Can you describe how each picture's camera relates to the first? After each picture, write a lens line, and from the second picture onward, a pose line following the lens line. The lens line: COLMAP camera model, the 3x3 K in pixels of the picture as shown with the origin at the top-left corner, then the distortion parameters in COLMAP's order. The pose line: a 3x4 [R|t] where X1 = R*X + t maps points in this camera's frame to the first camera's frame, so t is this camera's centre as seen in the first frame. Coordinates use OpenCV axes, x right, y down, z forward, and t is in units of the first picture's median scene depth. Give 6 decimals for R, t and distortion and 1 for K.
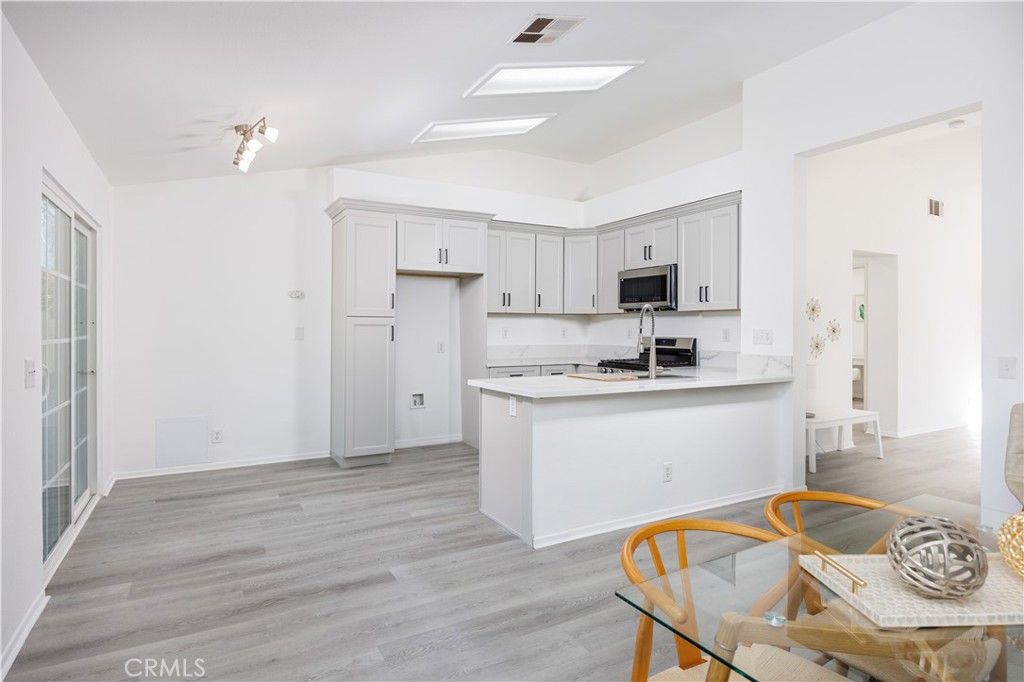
lens RADIAL K [[559.0, 0, 509.5], [0, 559.0, 326.5], [0, 0, 1]] dist [-0.000190, -0.000032]
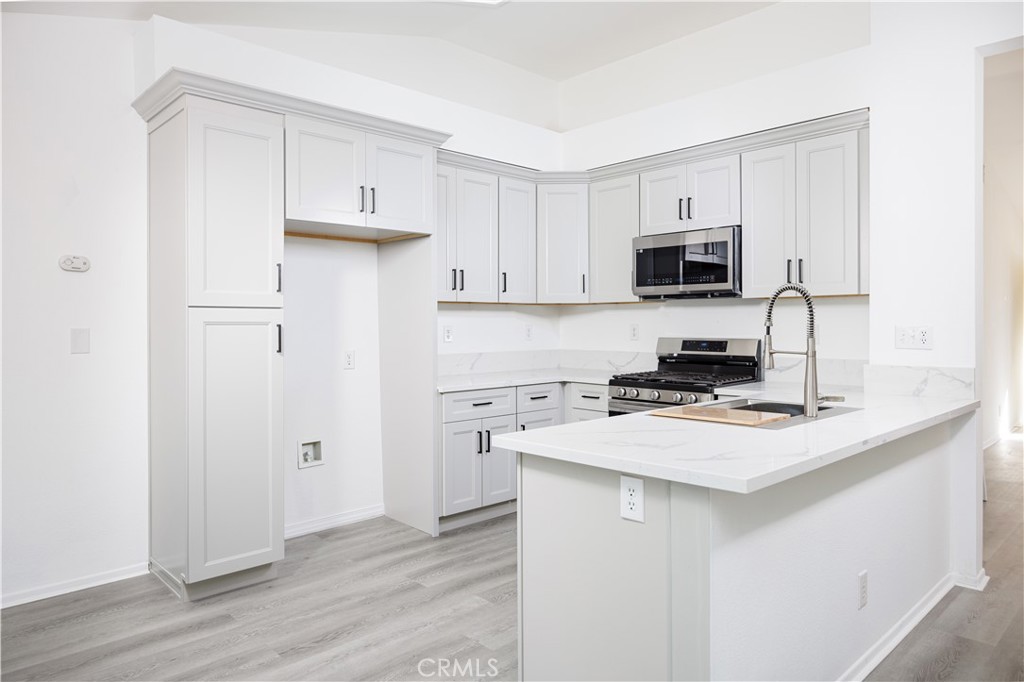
lens RADIAL K [[661.1, 0, 515.1], [0, 661.1, 326.9], [0, 0, 1]] dist [0.000594, 0.001057]
pose [[0.969498, -0.009069, 0.244931, -0.131609], [0.007209, 0.999938, 0.008487, -0.002426], [-0.244993, -0.006463, 0.969503, 0.300260]]
